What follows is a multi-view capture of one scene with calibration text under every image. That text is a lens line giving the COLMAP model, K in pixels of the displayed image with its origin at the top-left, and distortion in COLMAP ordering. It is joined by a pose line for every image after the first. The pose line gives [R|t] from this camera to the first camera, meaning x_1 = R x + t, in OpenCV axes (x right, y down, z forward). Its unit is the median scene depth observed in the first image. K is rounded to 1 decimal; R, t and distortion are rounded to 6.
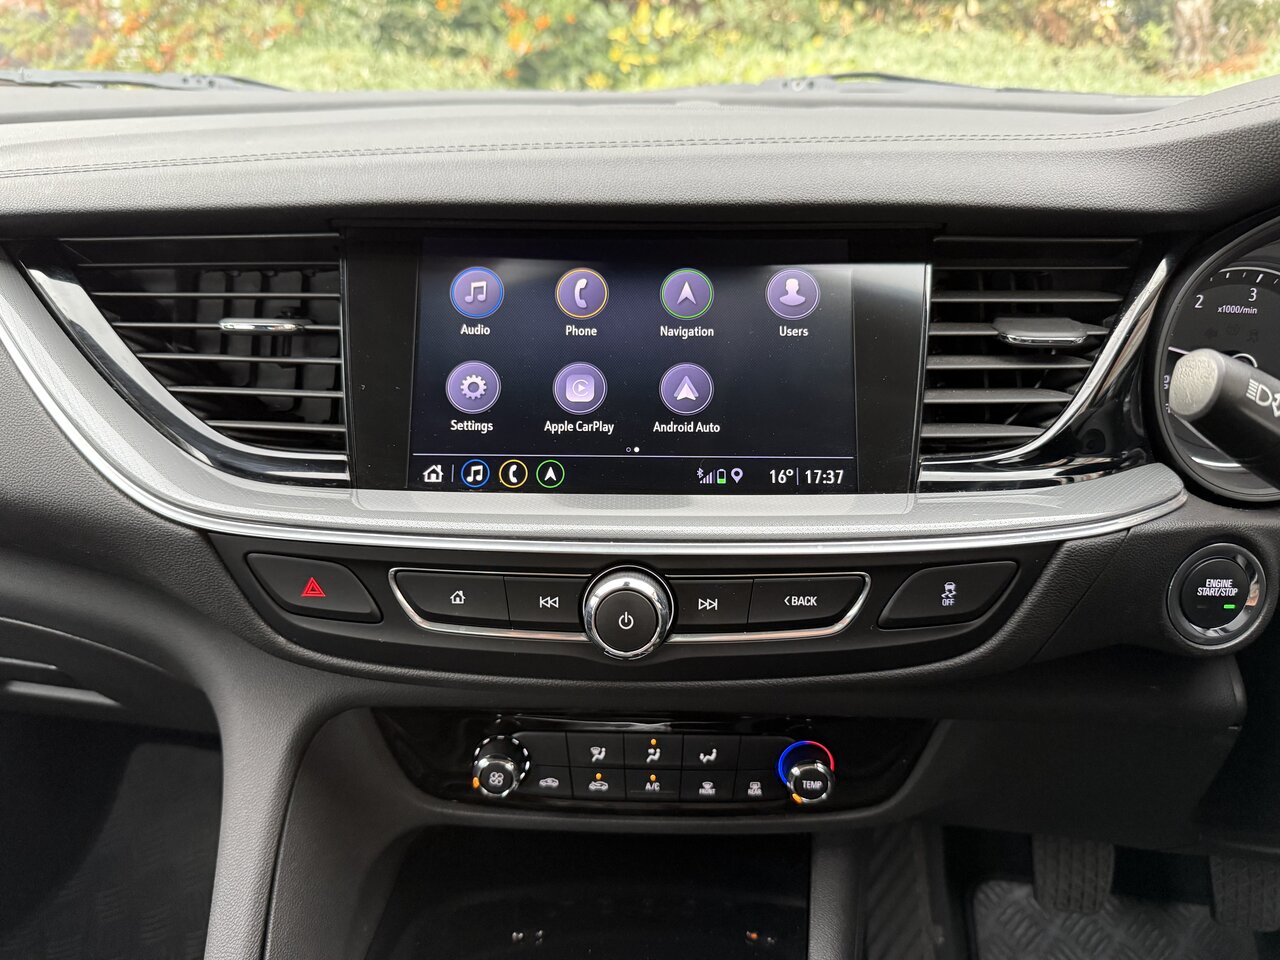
lens RADIAL K [[875.7, 0, 636.1], [0, 875.7, 465.4], [0, 0, 1]] dist [0.094989, -0.172405]
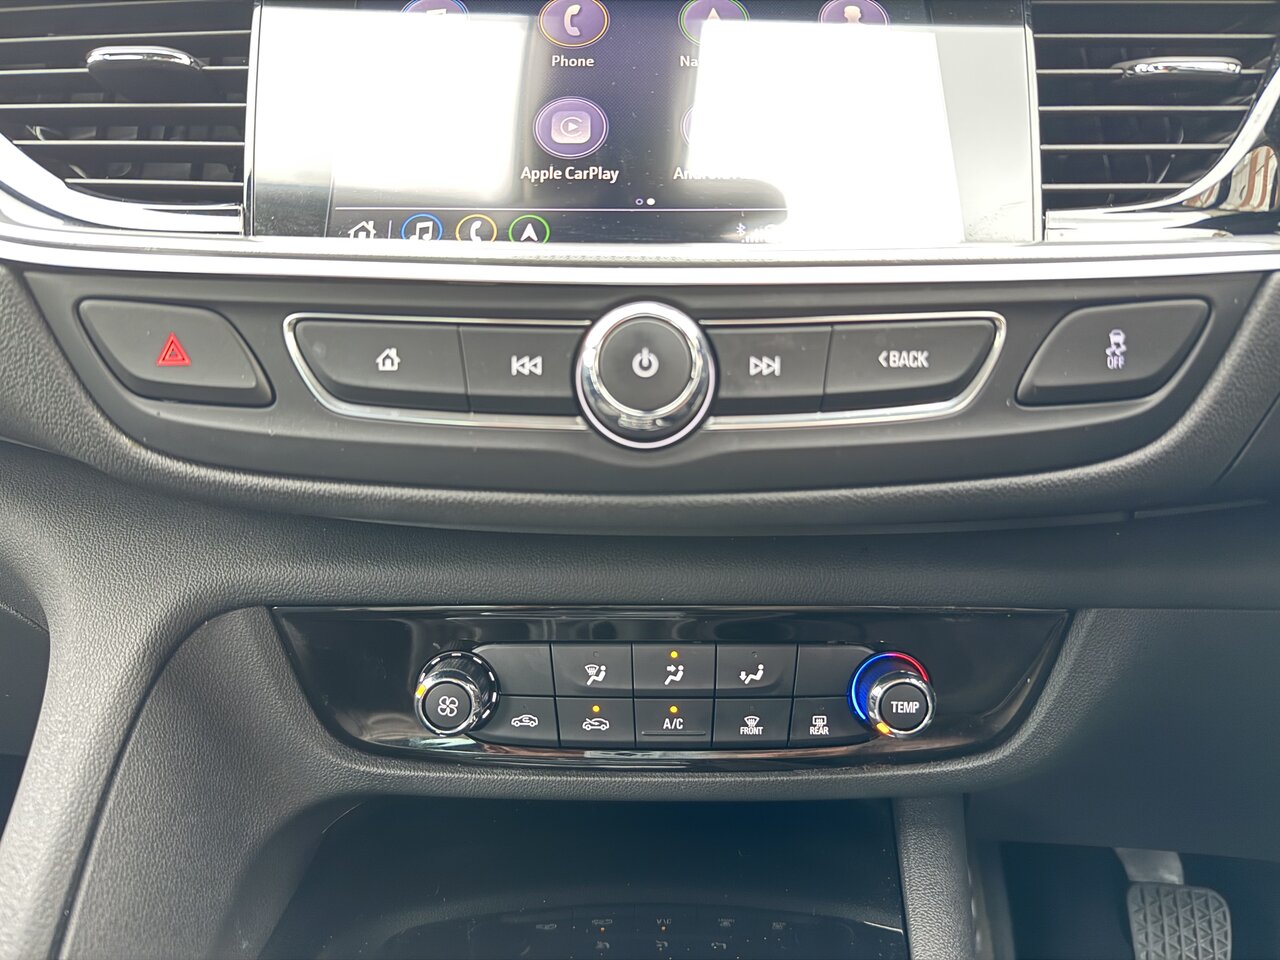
lens RADIAL K [[888.7, 0, 641.8], [0, 888.7, 488.3], [0, 0, 1]] dist [0.030251, -0.053658]
pose [[0.999508, -0.005757, 0.030816, -0.029713], [0.010002, 0.990181, -0.139435, 0.306732], [-0.029711, 0.139674, 0.989752, 0.309178]]
